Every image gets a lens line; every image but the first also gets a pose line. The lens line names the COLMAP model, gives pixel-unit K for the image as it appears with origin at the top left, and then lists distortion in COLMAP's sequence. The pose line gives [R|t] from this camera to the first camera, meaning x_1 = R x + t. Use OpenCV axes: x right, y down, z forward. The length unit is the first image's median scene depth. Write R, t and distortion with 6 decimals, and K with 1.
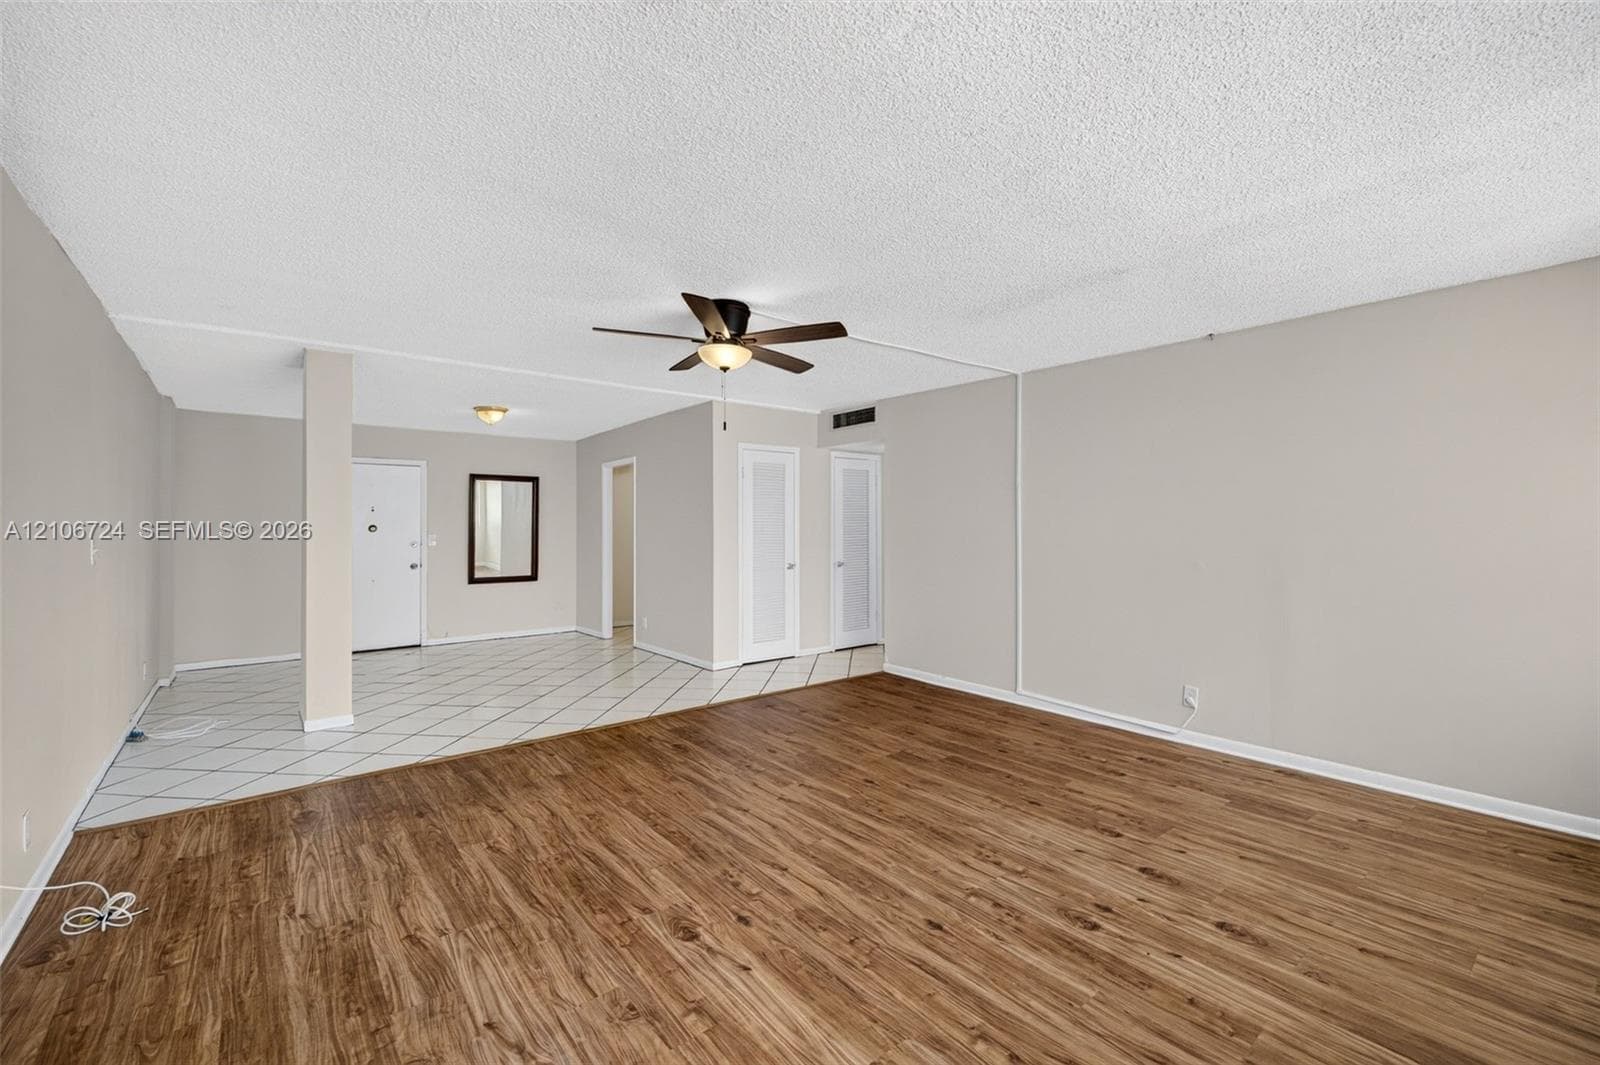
lens RADIAL K [[676.1, 0, 801.8], [0, 676.1, 535.8], [0, 0, 1]] dist [0.009689, -0.000398]
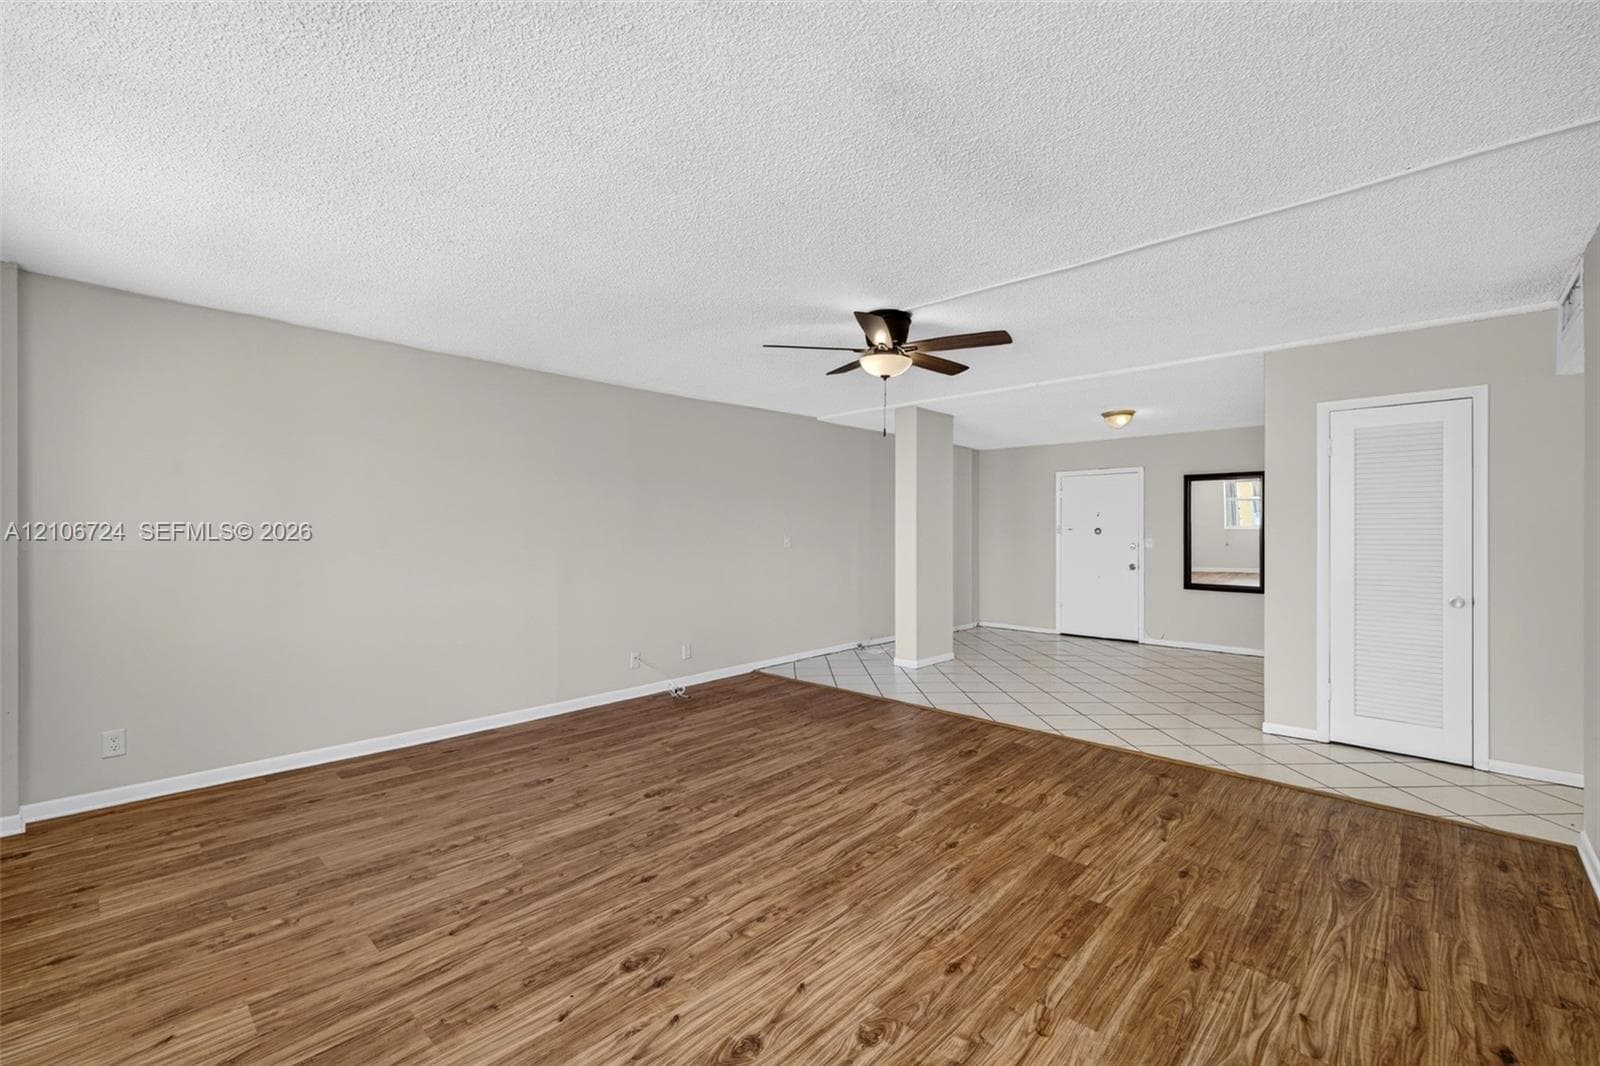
lens RADIAL K [[676.1, 0, 803.4], [0, 676.1, 525.0], [0, 0, 1]] dist [0.009689, -0.000398]
pose [[0.133309, -0.003306, -0.991069, 1.035529], [-0.016737, 0.999844, -0.005586, -0.015544], [0.990933, 0.017332, 0.133233, 0.832018]]
